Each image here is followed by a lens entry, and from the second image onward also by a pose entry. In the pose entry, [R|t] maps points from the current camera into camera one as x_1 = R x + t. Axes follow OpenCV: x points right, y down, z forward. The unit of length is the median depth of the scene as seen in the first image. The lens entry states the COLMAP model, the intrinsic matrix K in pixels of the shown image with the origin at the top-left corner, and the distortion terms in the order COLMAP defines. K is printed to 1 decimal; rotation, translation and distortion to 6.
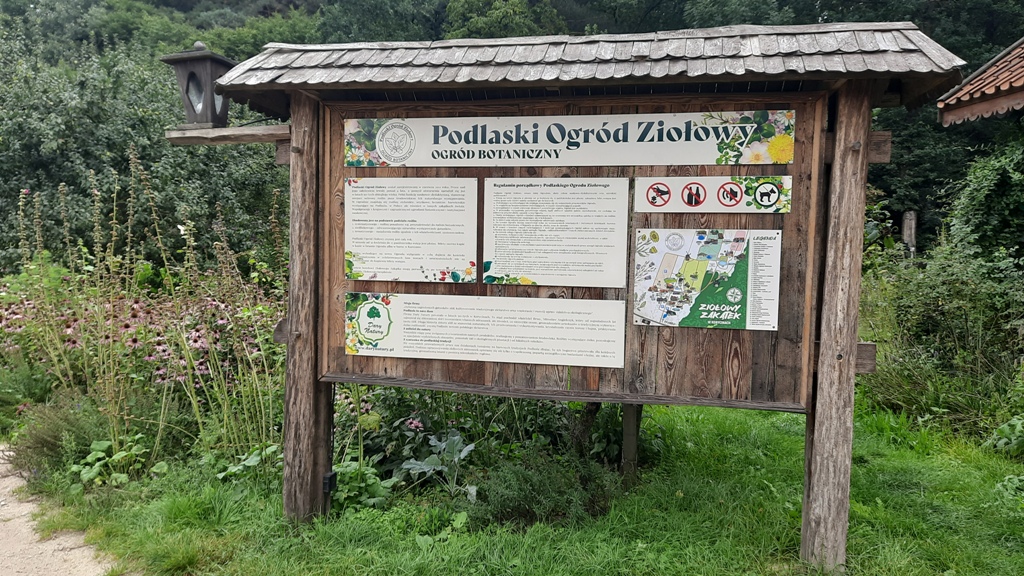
lens RADIAL K [[743.4, 0, 512.0], [0, 743.4, 288.0], [0, 0, 1]] dist [0.064921, -0.067764]
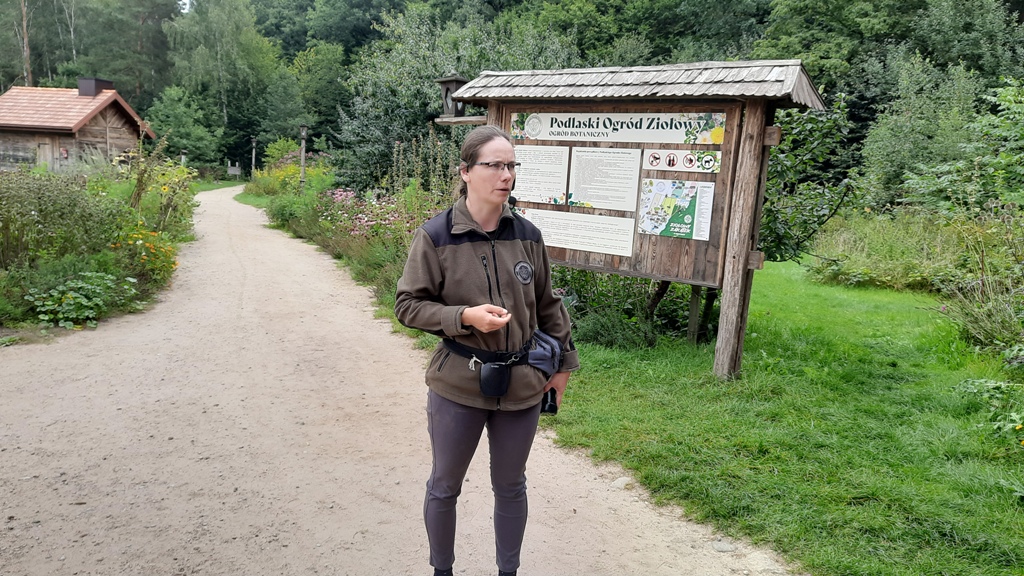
lens RADIAL K [[743.4, 0, 512.0], [0, 743.4, 288.0], [0, 0, 1]] dist [0.064921, -0.067764]
pose [[0.884753, 0.110956, -0.452659, 0.724307], [-0.076928, 0.992693, 0.092968, 0.038303], [0.459667, -0.047432, 0.886824, -0.731593]]
